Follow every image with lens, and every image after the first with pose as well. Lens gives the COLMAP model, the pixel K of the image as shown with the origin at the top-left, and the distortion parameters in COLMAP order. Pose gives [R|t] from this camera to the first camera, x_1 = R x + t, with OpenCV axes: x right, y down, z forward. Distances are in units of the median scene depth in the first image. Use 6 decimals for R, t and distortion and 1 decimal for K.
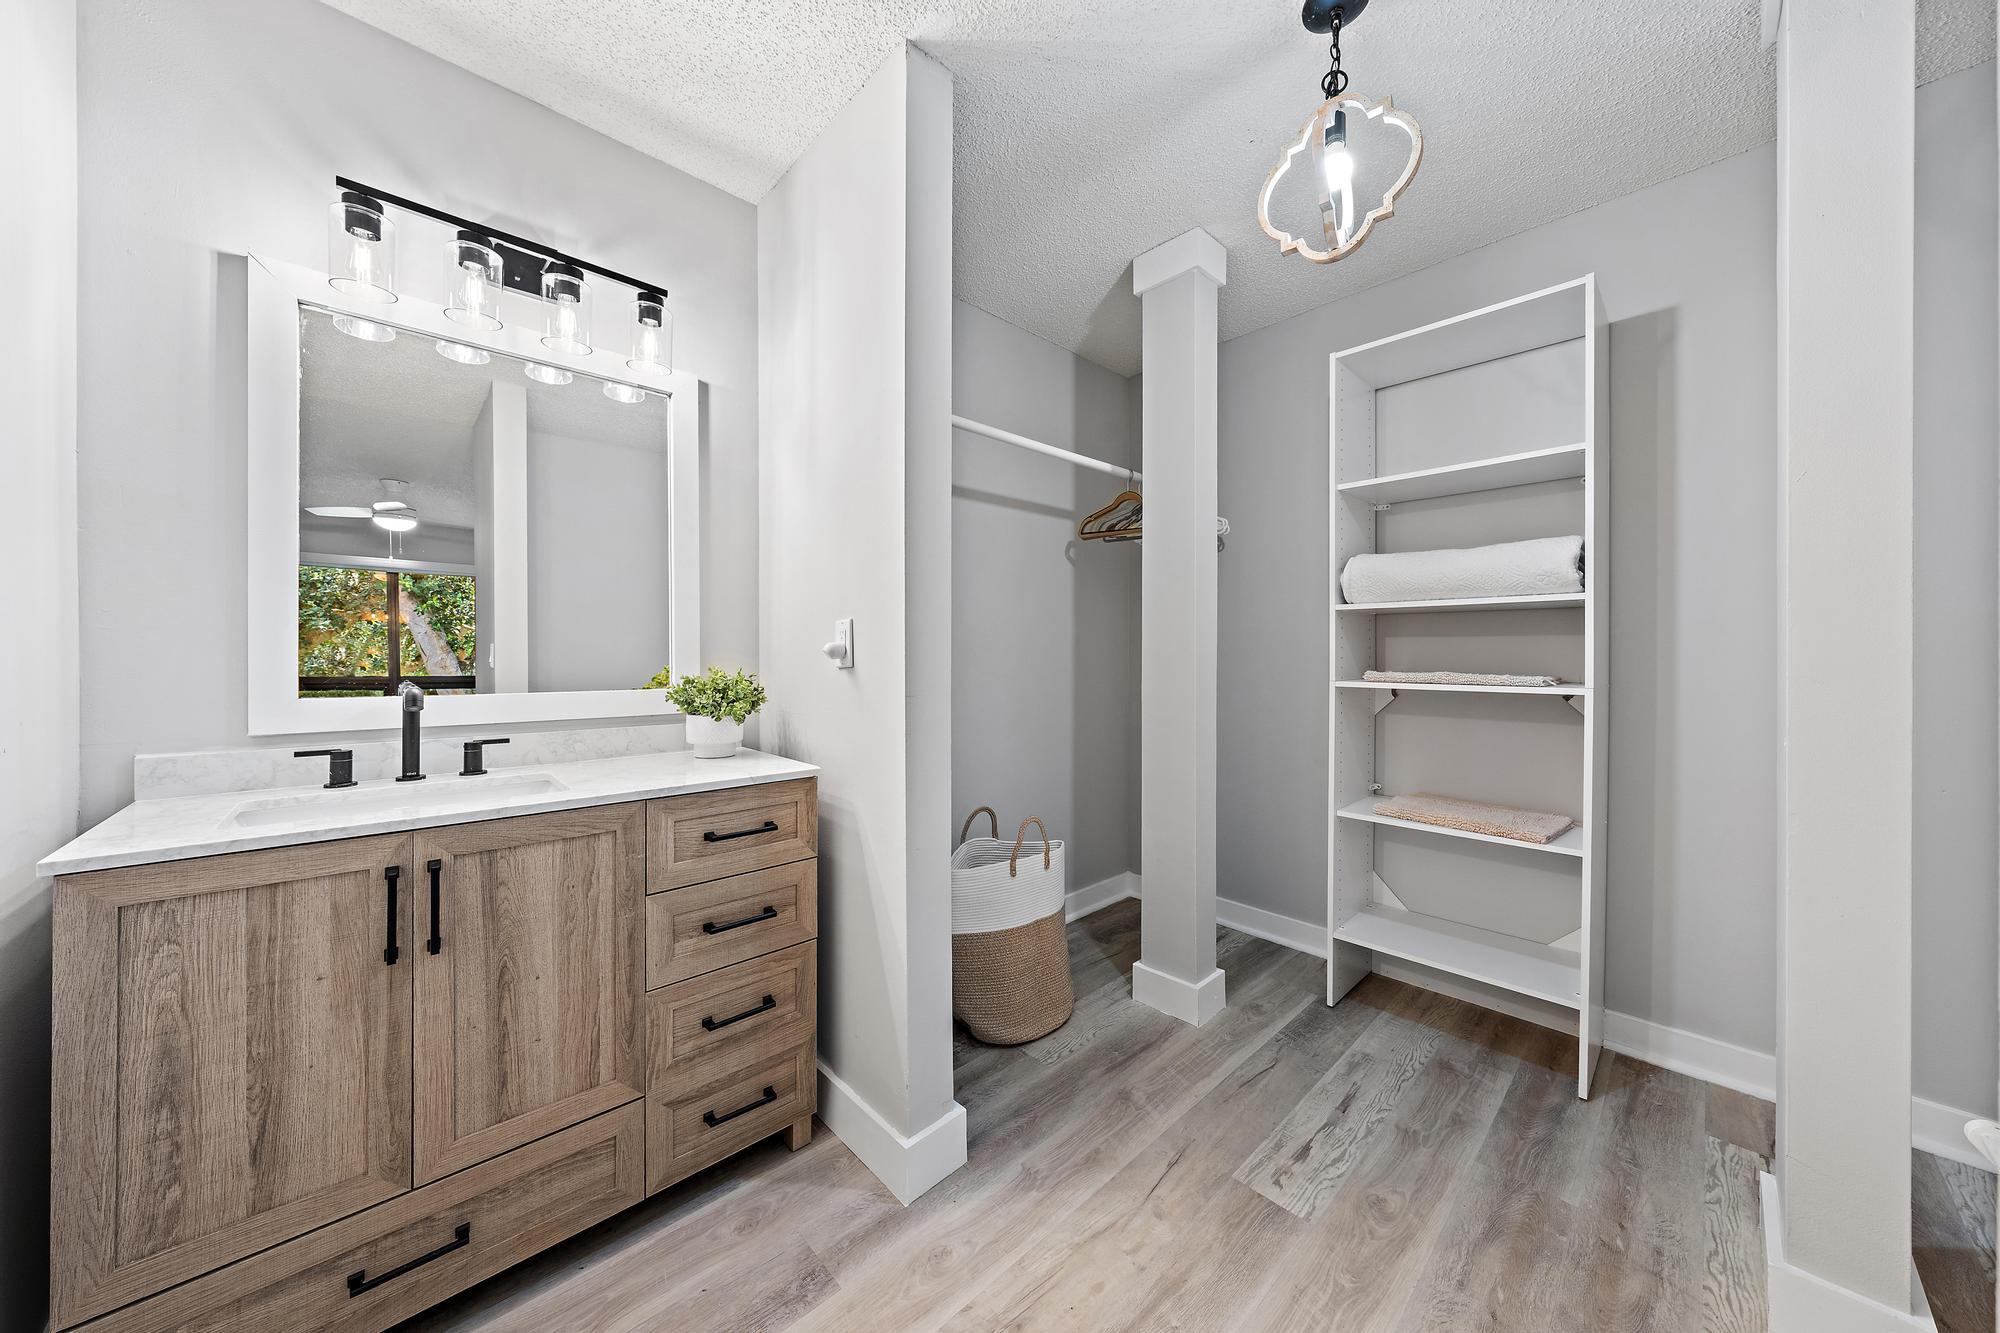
lens RADIAL K [[675.3, 0, 1009.5], [0, 675.3, 658.4], [0, 0, 1]] dist [0.001175, 0.000127]
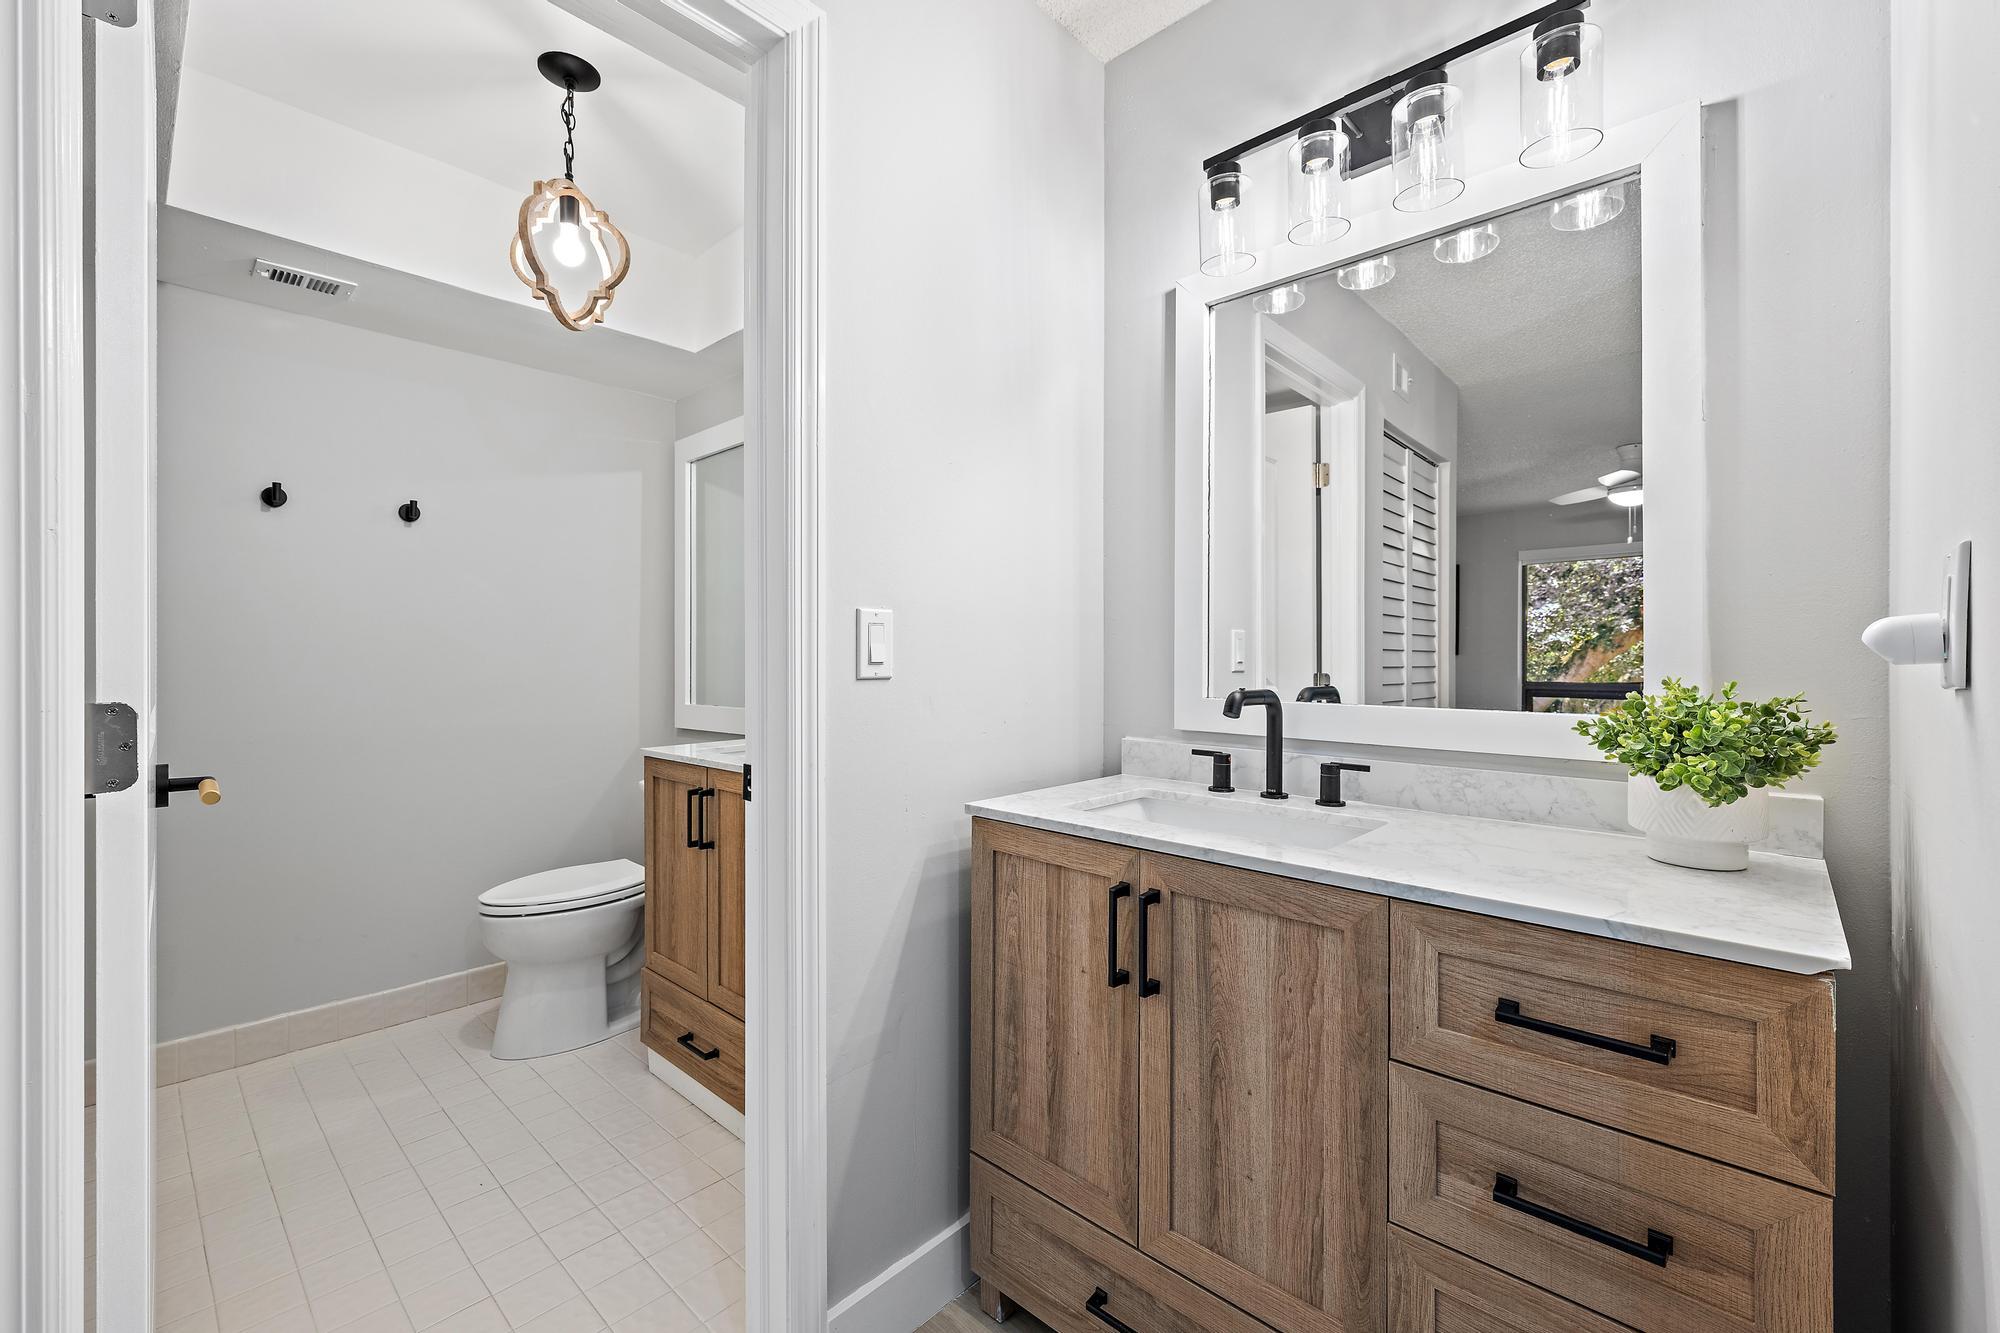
lens RADIAL K [[826.7, 0, 1010.1], [0, 826.7, 658.0], [0, 0, 1]] dist [-0.000228, -0.000976]
pose [[0.061961, 0.001379, -0.998078, 0.173969], [-0.006920, 0.999976, 0.000952, 0.001419], [0.998055, 0.006848, 0.061969, 0.658242]]
